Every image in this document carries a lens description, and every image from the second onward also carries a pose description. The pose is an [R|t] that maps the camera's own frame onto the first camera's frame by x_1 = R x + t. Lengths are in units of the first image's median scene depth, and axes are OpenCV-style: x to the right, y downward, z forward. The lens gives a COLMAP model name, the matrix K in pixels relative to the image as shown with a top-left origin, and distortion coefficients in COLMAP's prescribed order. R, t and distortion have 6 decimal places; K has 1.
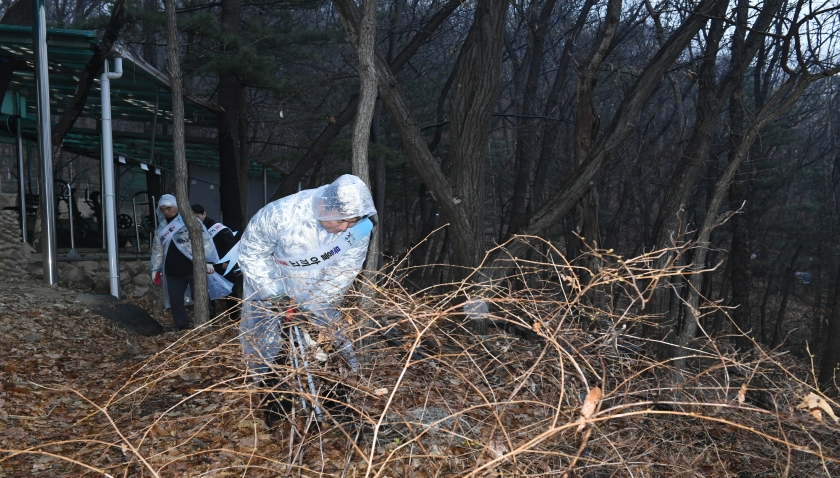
lens RADIAL K [[861.7, 0, 420.3], [0, 861.7, 235.1], [0, 0, 1]] dist [-0.003315, 0.000000]
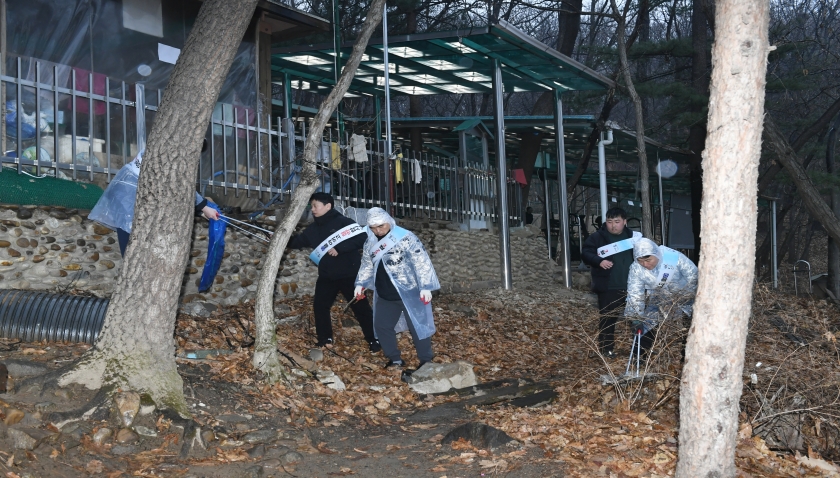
lens RADIAL K [[861.7, 0, 419.1], [0, 861.7, 238.1], [0, 0, 1]] dist [-0.003315, 0.000000]
pose [[0.838676, -0.009189, -0.544554, 0.159752], [0.006859, 0.999957, -0.006310, -0.018951], [0.544588, 0.001557, 0.838702, -0.369093]]
